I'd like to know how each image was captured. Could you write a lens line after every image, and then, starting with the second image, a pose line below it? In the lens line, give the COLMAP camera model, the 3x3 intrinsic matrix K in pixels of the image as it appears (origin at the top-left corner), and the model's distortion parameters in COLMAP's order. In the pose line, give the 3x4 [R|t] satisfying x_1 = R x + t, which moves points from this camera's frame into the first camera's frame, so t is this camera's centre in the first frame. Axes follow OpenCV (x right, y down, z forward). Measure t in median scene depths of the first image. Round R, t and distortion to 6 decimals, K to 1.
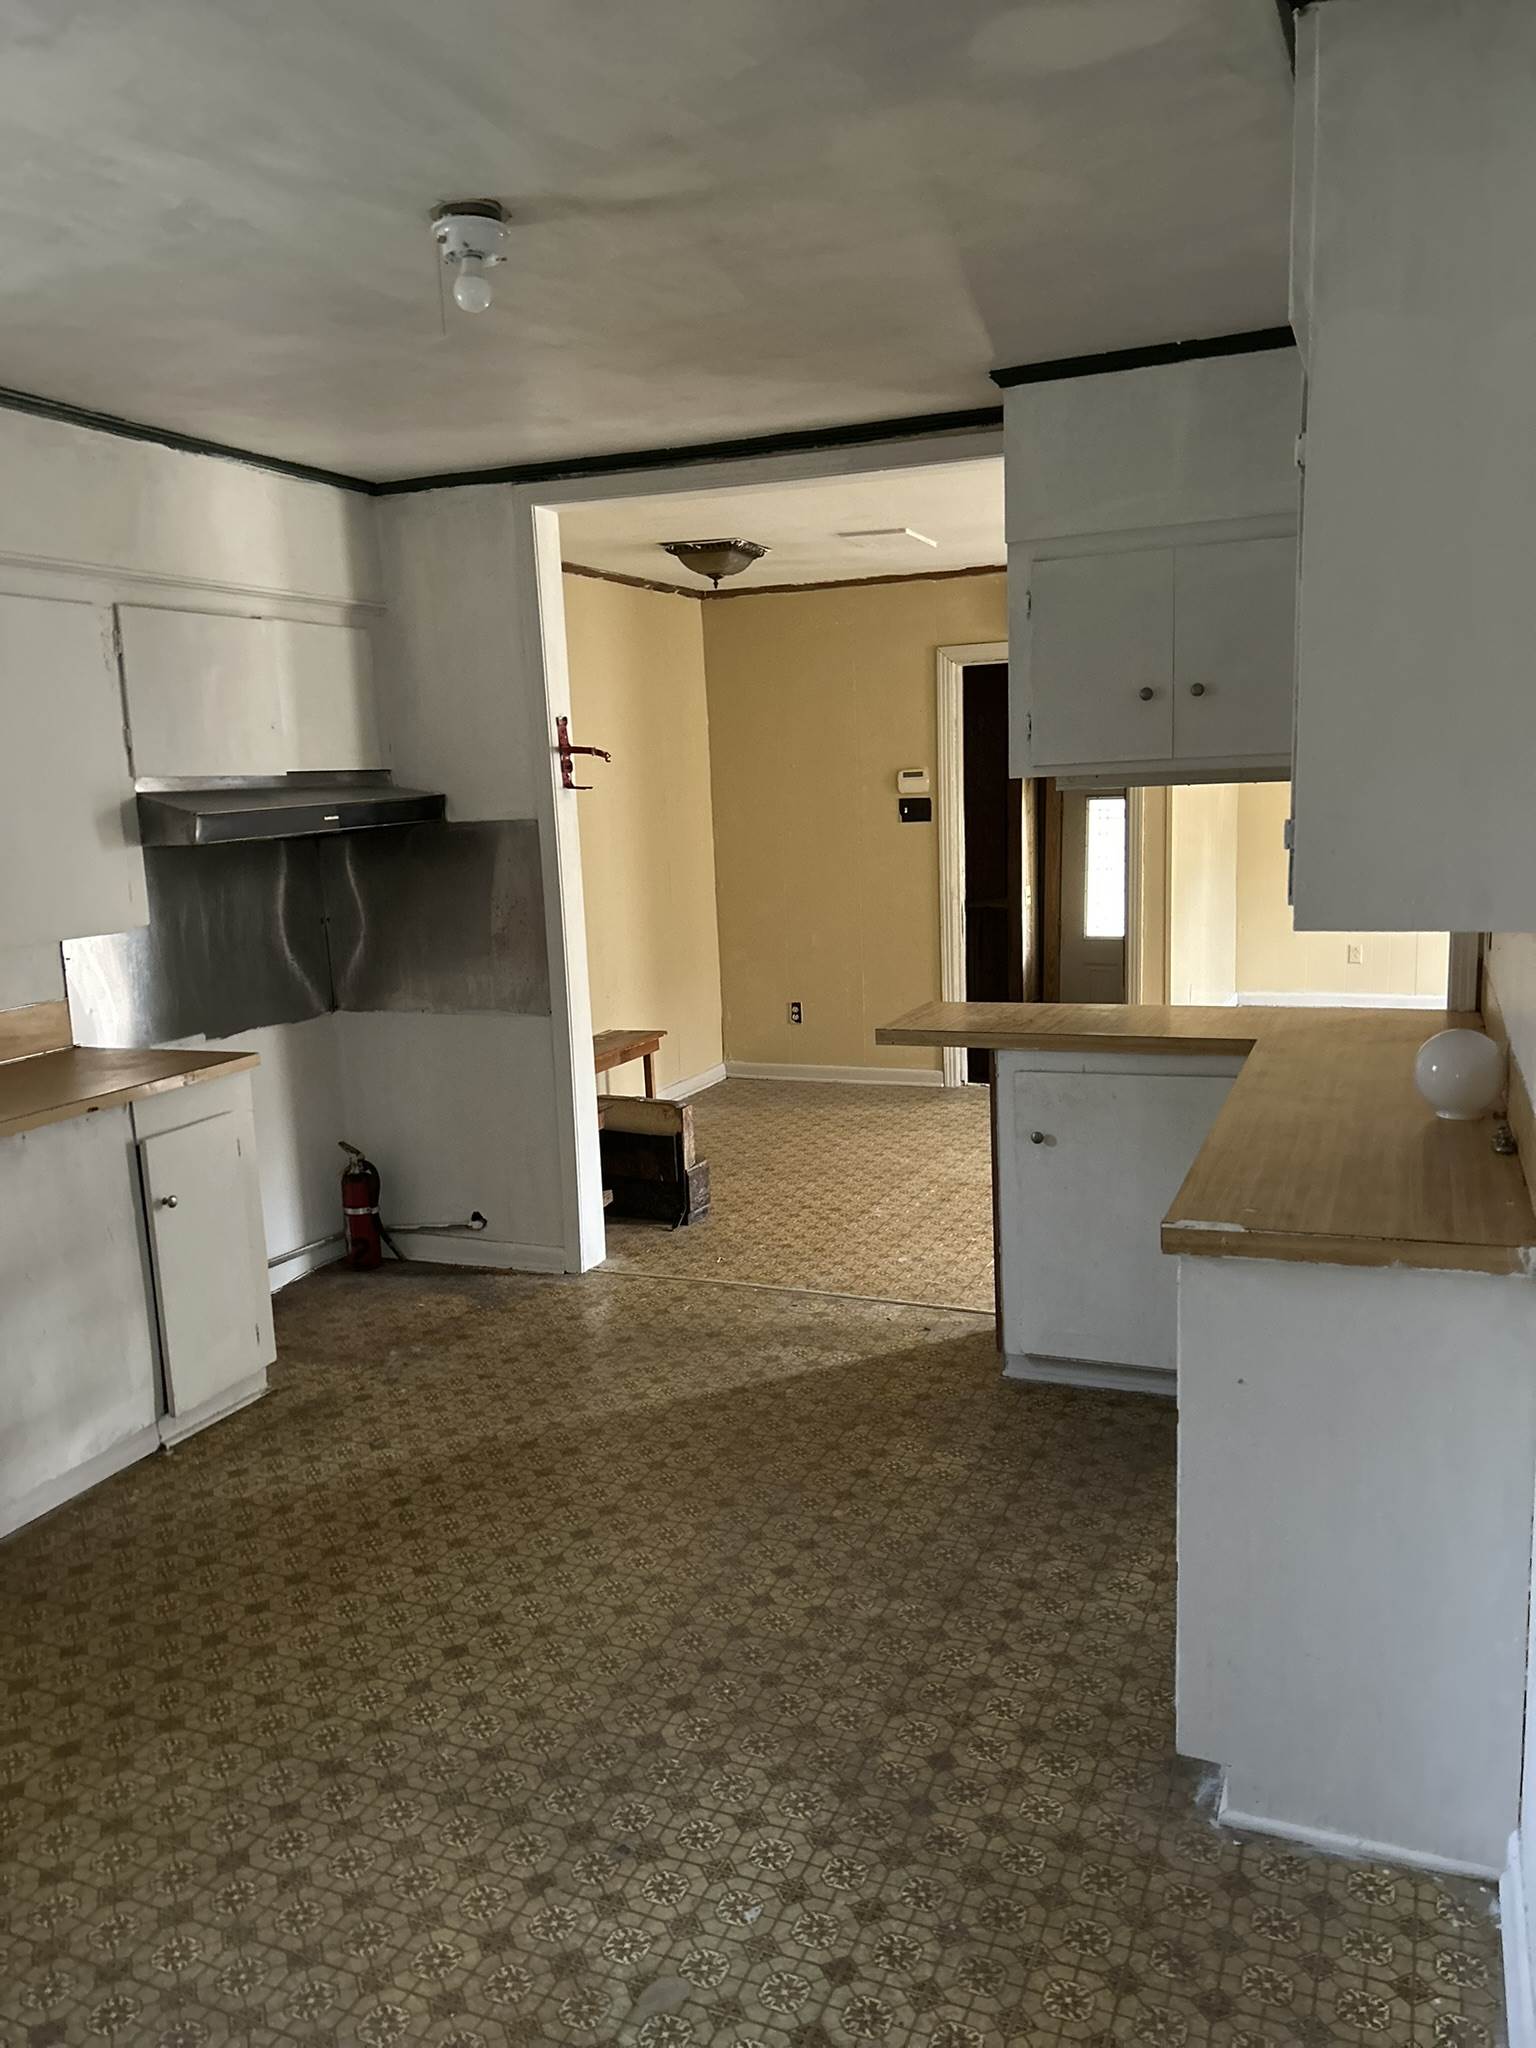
lens RADIAL K [[1506.1, 0, 768.0], [0, 1506.1, 1024.0], [0, 0, 1]] dist [0.059565, -0.045368]
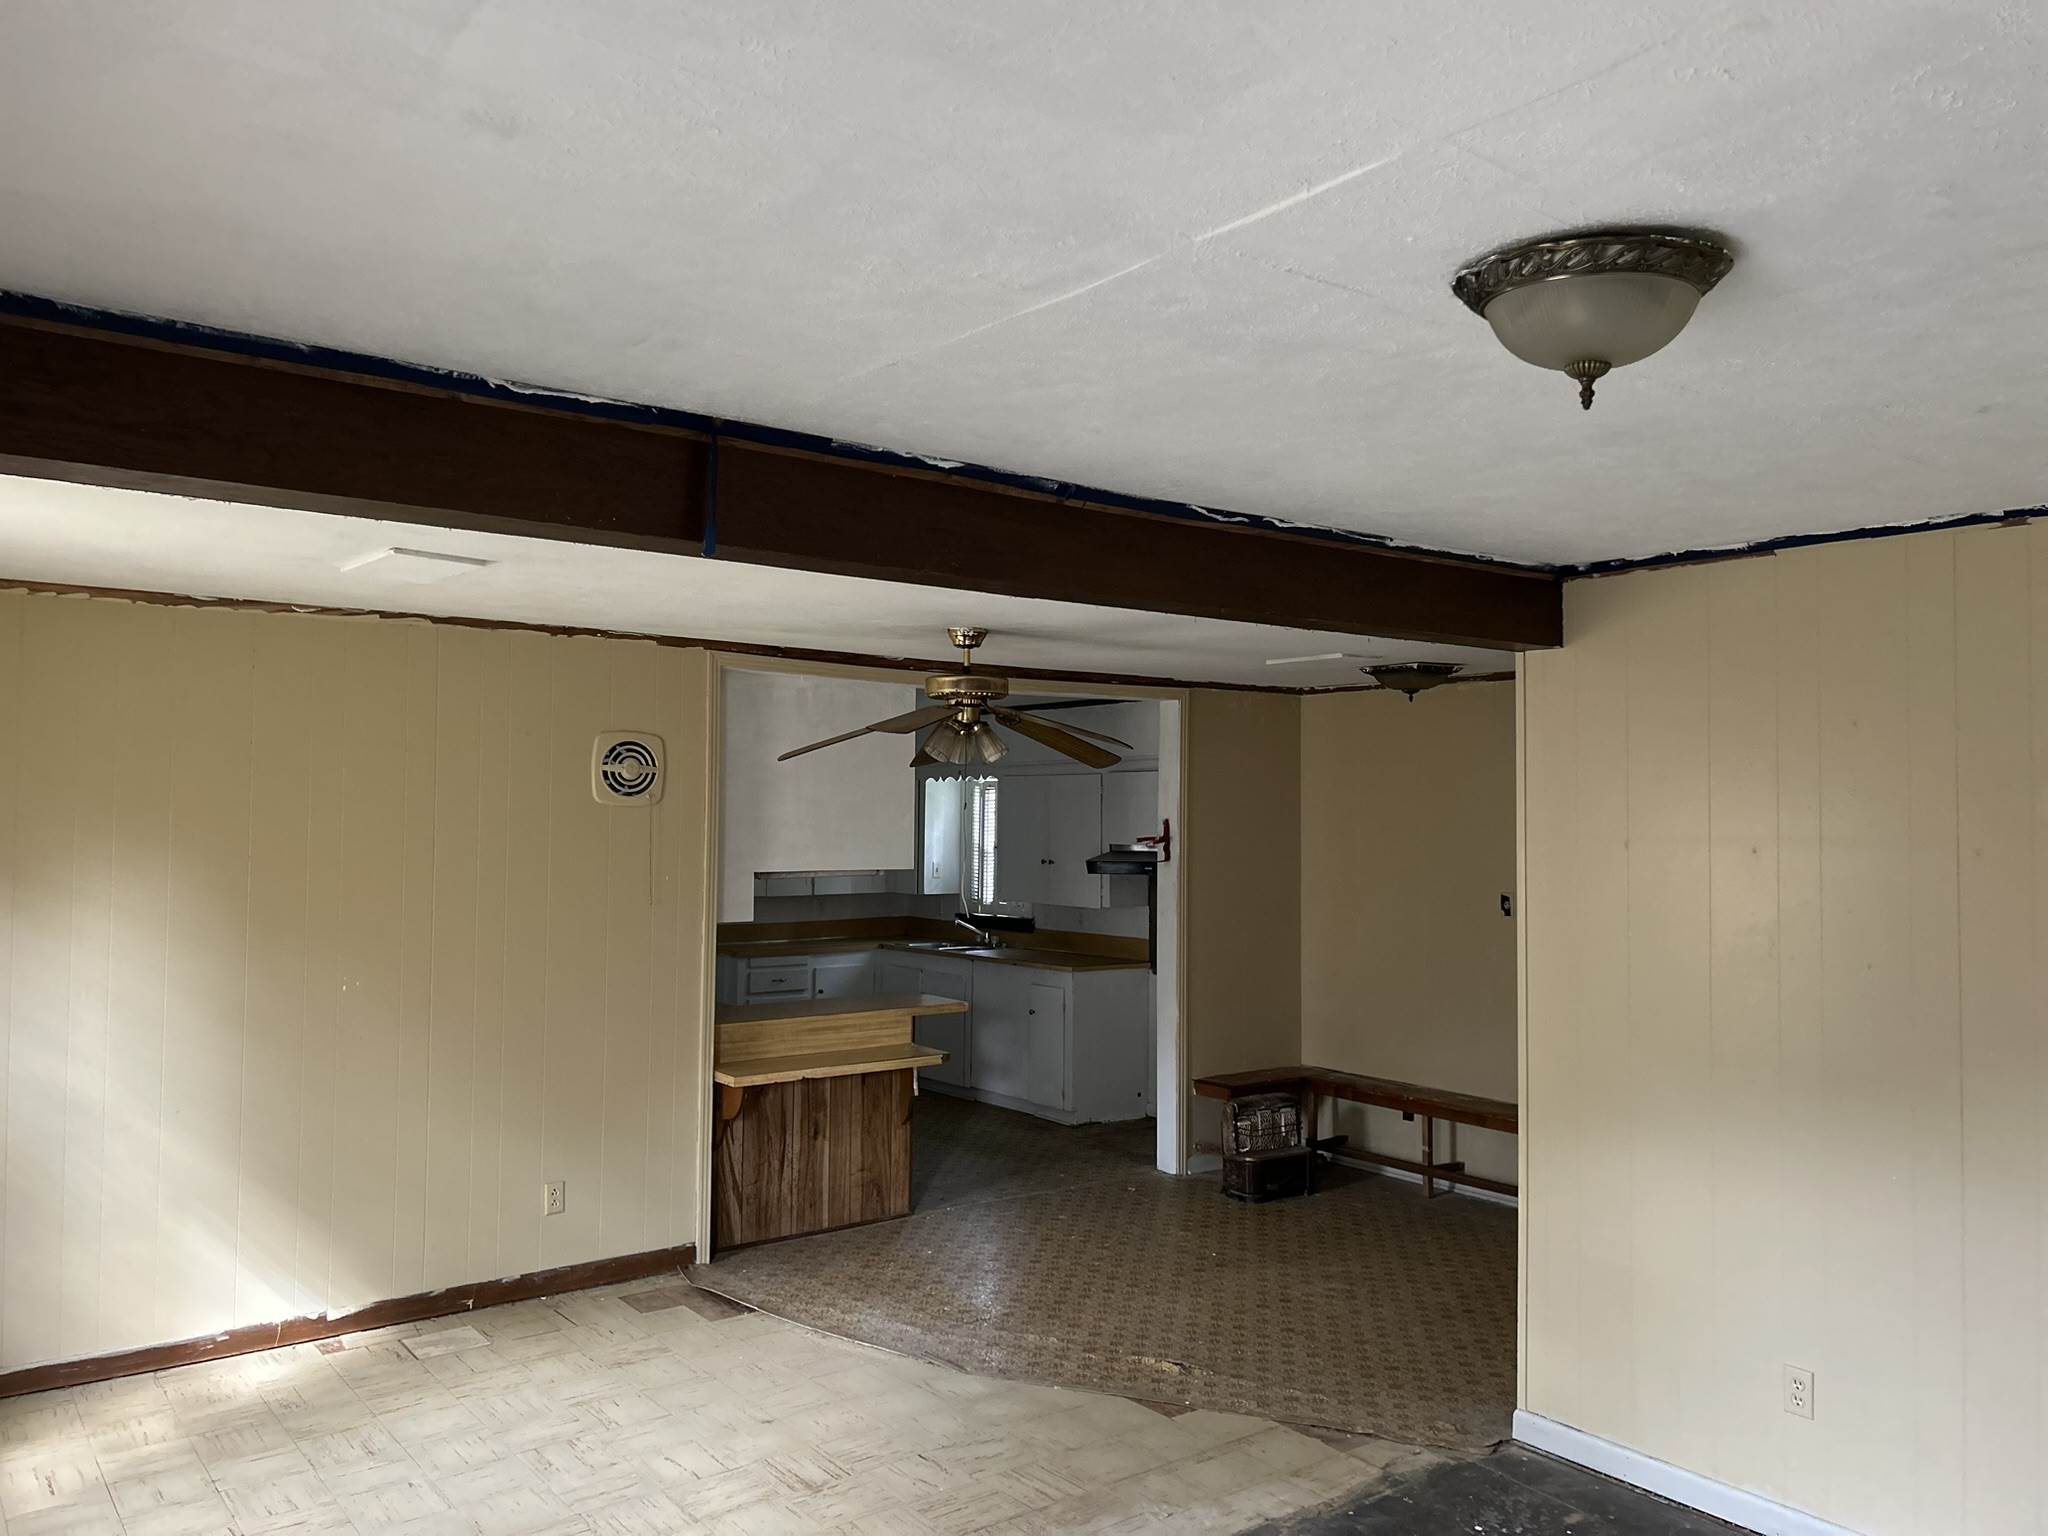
lens RADIAL K [[1544.1, 0, 1024.0], [0, 1544.1, 768.0], [0, 0, 1]] dist [0.072558, -0.069679]
pose [[-0.496993, 0.007327, -0.867724, 1.861924], [-0.127472, 0.988500, 0.081357, -0.499378], [0.858341, 0.151044, -0.490343, 2.254489]]
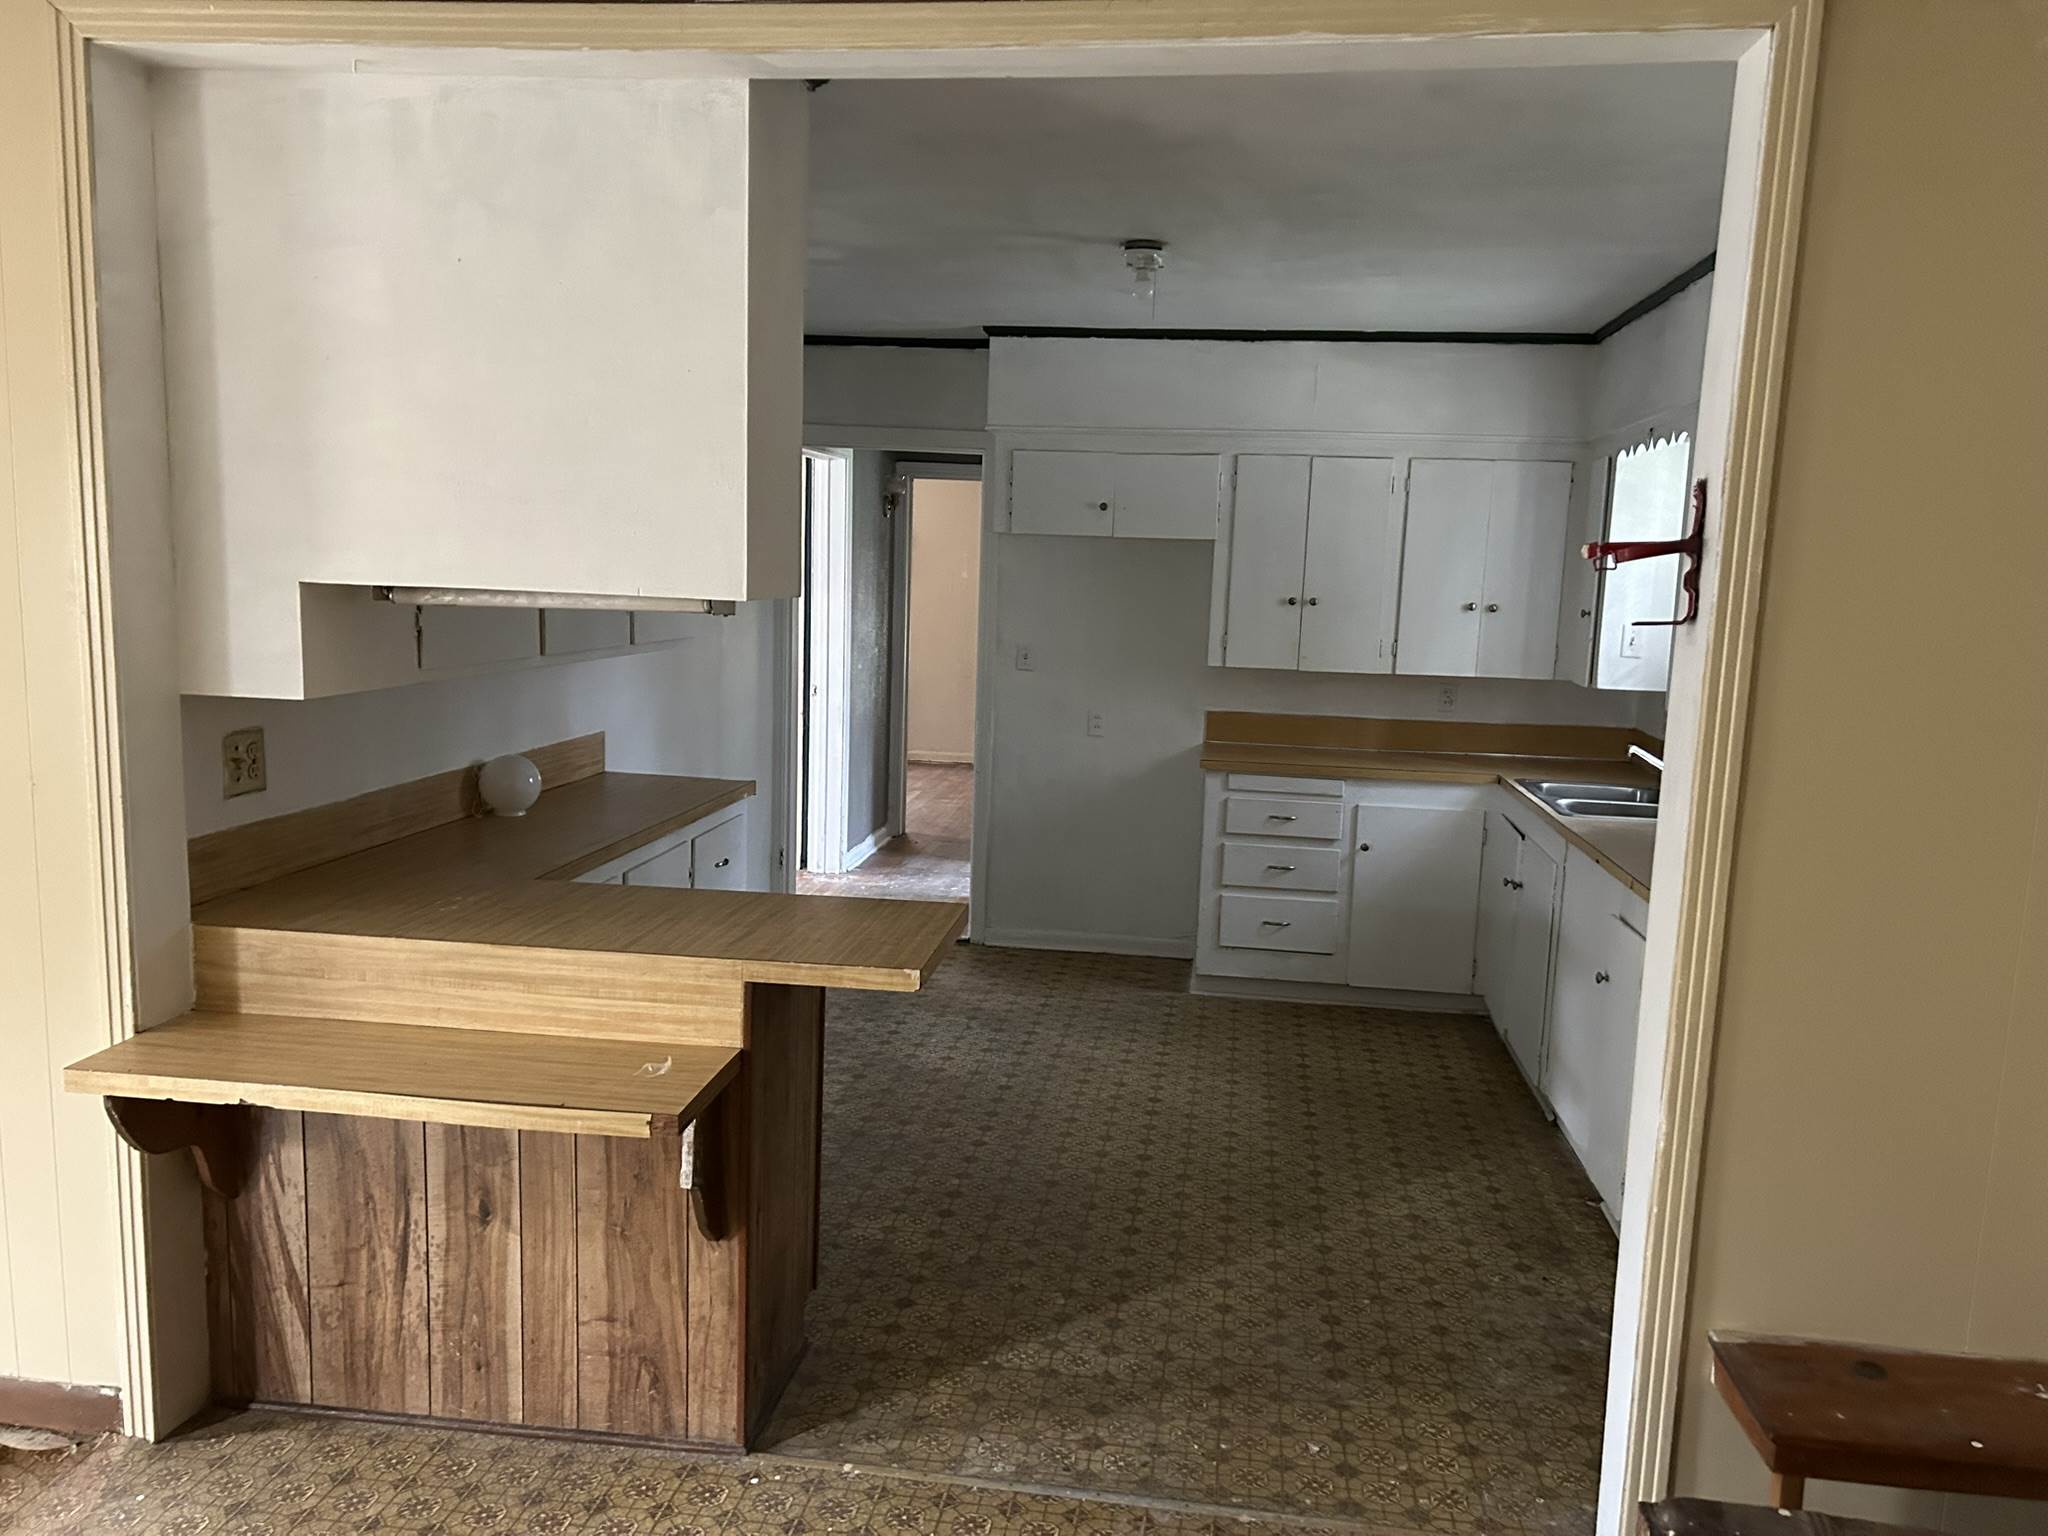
lens RADIAL K [[1506.1, 0, 1033.4], [0, 1506.1, 784.0], [0, 0, 1]] dist [0.059565, -0.045368]
pose [[-0.965302, 0.045024, -0.257224, 0.265968], [-0.037647, 0.950741, 0.307693, -0.335581], [0.258407, 0.306701, -0.916057, 1.902505]]
